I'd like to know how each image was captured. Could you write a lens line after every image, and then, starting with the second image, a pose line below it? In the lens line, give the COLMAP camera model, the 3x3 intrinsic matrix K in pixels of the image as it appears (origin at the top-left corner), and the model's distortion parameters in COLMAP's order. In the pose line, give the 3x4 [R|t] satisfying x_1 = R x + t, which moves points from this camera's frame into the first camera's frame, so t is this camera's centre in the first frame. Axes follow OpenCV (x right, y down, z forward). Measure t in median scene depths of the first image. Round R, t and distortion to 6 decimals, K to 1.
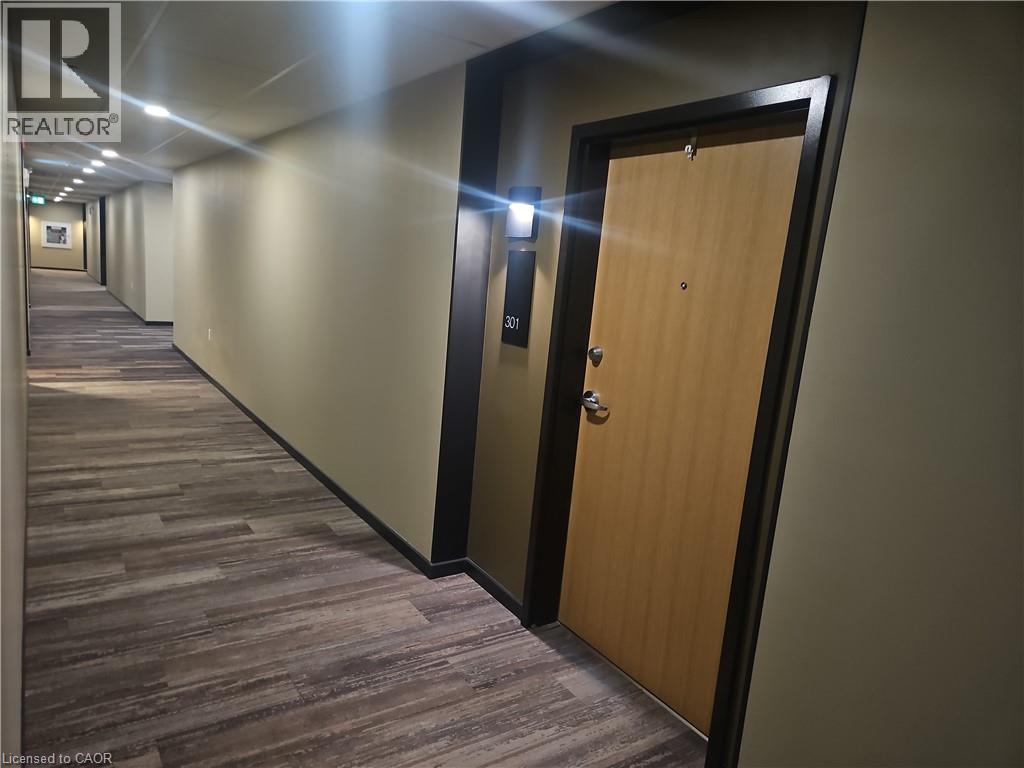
lens RADIAL K [[679.9, 0, 514.1], [0, 679.9, 389.5], [0, 0, 1]] dist [0.069794, -0.051480]
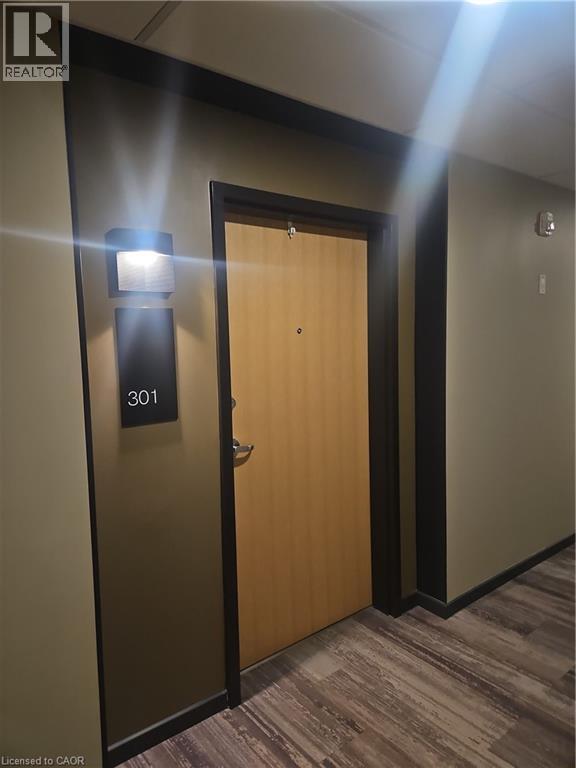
lens RADIAL K [[509.9, 0, 288.6], [0, 509.9, 377.3], [0, 0, 1]] dist [0.069794, -0.051480]
pose [[-0.077037, -0.171473, 0.982172, -0.712560], [0.184477, 0.965639, 0.183056, -0.237378], [-0.979813, 0.195290, -0.042757, 1.018386]]
